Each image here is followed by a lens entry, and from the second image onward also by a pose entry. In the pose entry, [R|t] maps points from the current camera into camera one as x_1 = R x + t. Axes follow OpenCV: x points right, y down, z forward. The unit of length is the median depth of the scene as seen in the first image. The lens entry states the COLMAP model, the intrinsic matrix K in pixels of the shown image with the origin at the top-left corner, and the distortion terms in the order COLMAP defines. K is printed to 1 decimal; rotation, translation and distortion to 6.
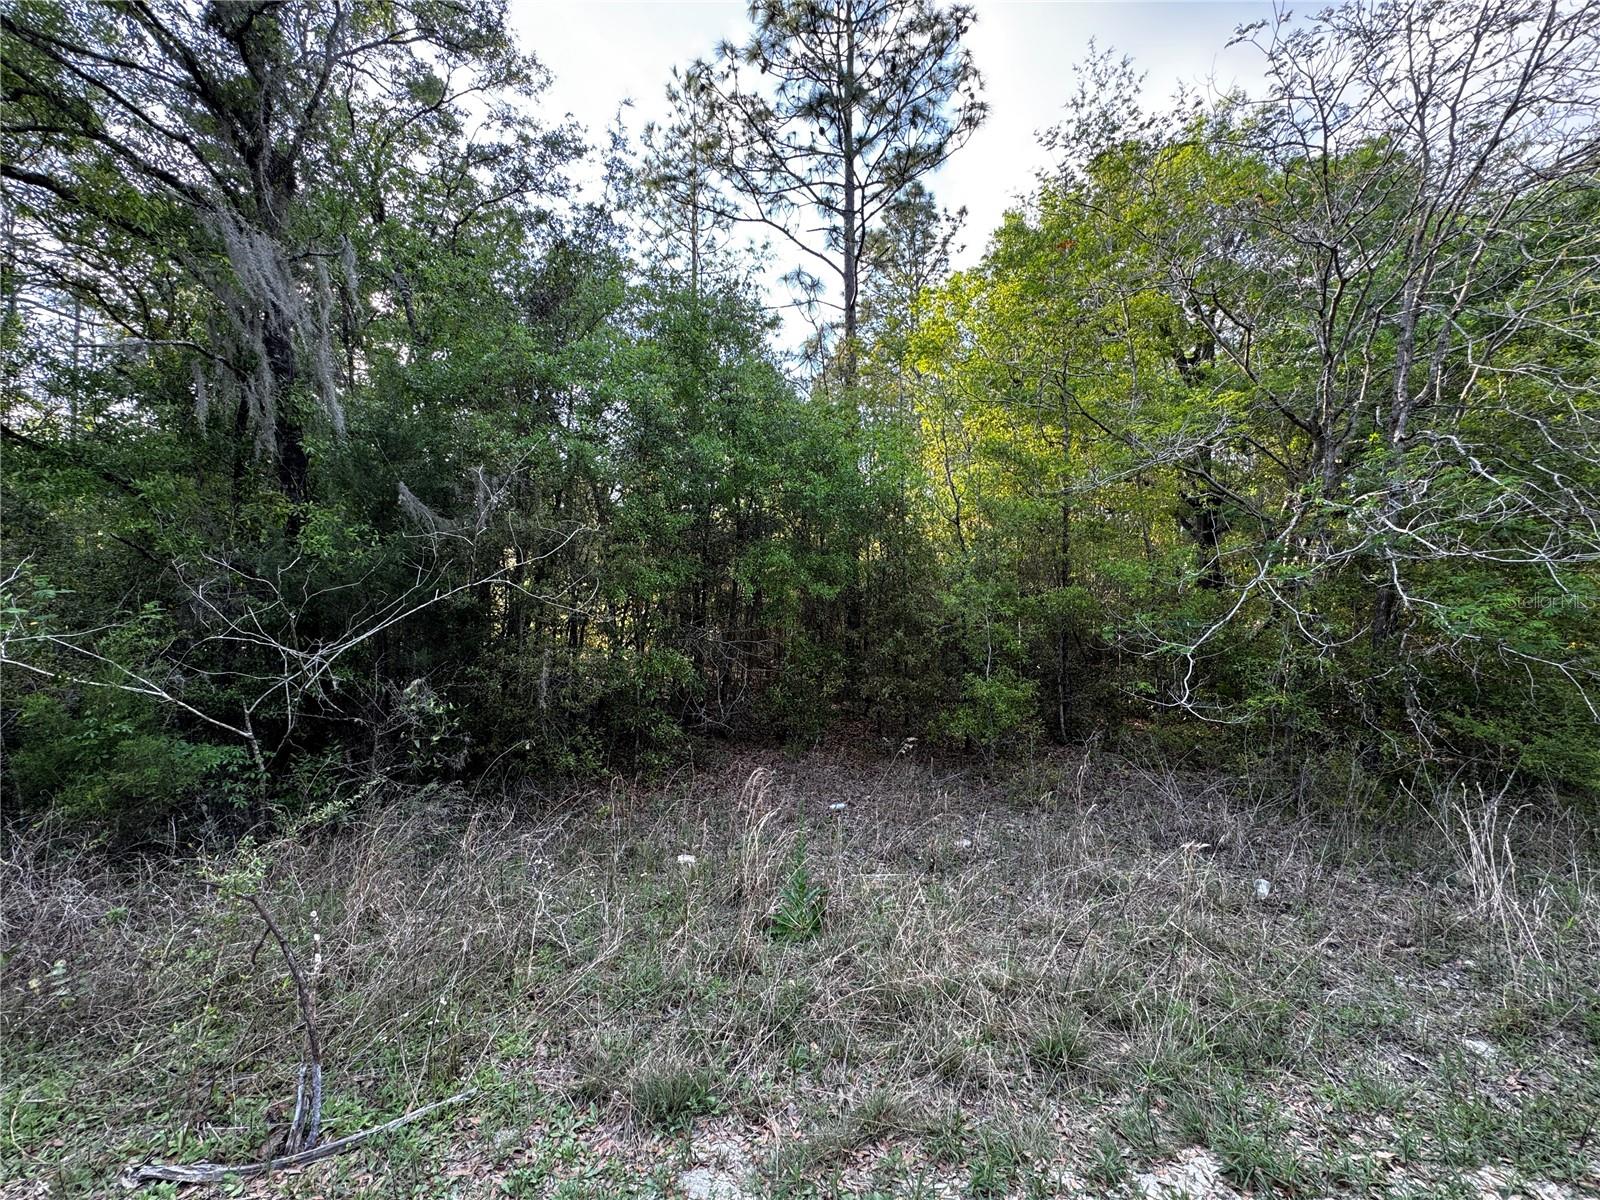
lens RADIAL K [[637.2, 0, 815.8], [0, 637.2, 609.7], [0, 0, 1]] dist [-0.007906, 0.000392]
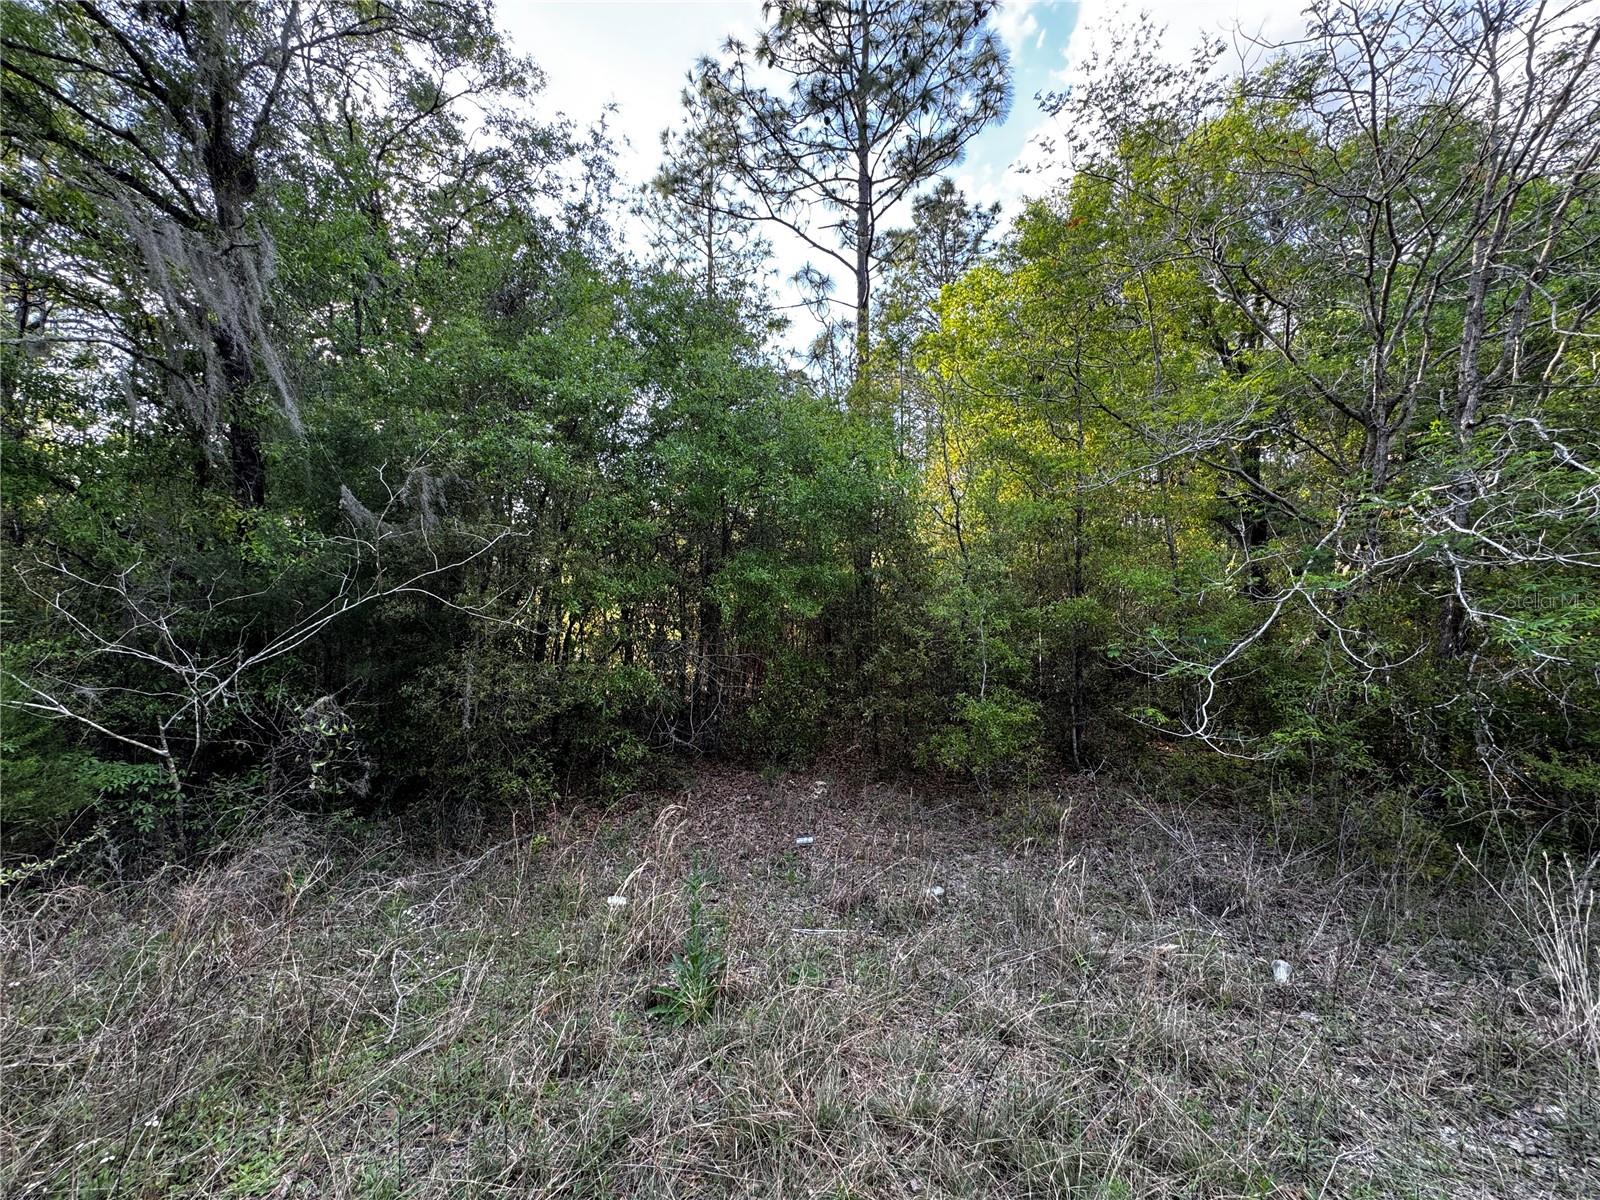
lens RADIAL K [[637.2, 0, 813.5], [0, 637.2, 611.7], [0, 0, 1]] dist [-0.007906, 0.000392]
pose [[0.997590, 0.003659, -0.069288, 0.085898], [-0.004512, 0.999916, -0.012162, -0.003561], [0.069238, 0.012445, 0.997523, 0.077373]]
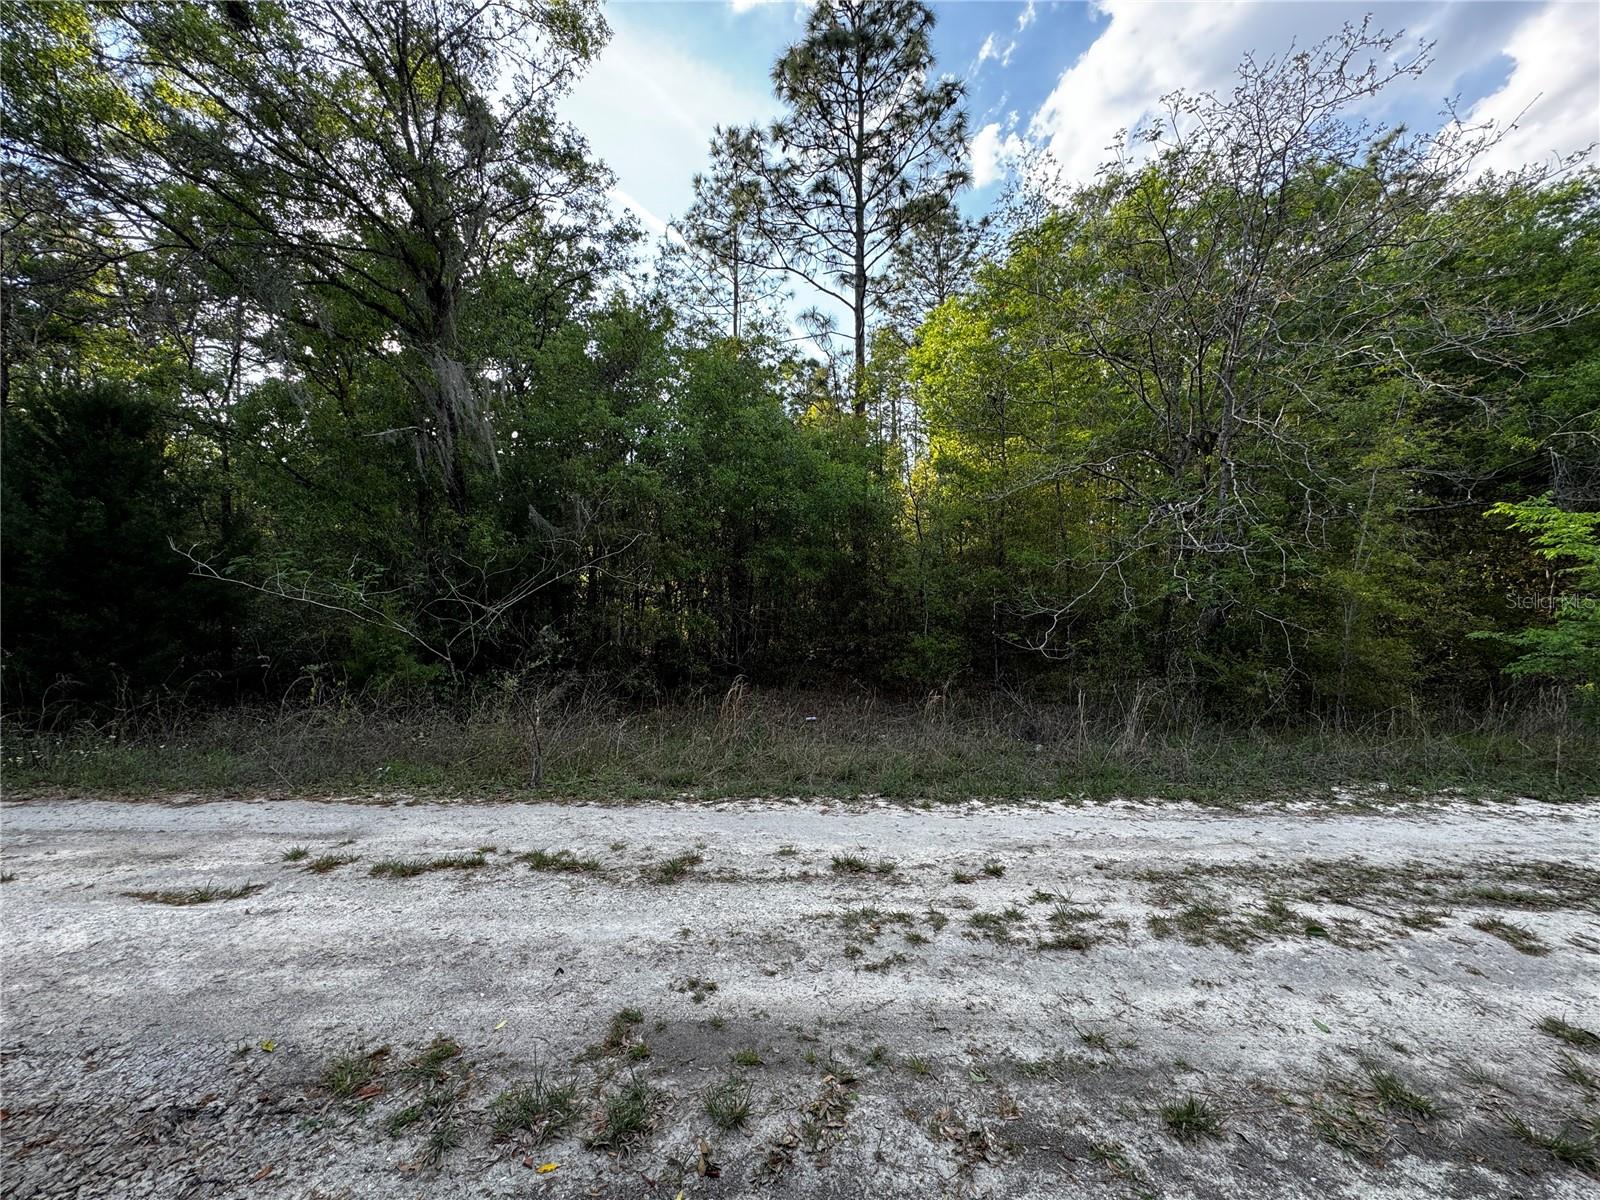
lens RADIAL K [[637.2, 0, 835.1], [0, 637.2, 609.1], [0, 0, 1]] dist [-0.007906, 0.000392]
pose [[0.997826, 0.004788, -0.065733, 0.163403], [-0.002588, 0.999435, 0.033519, 0.004840], [0.065856, -0.033276, 0.997274, -0.412701]]
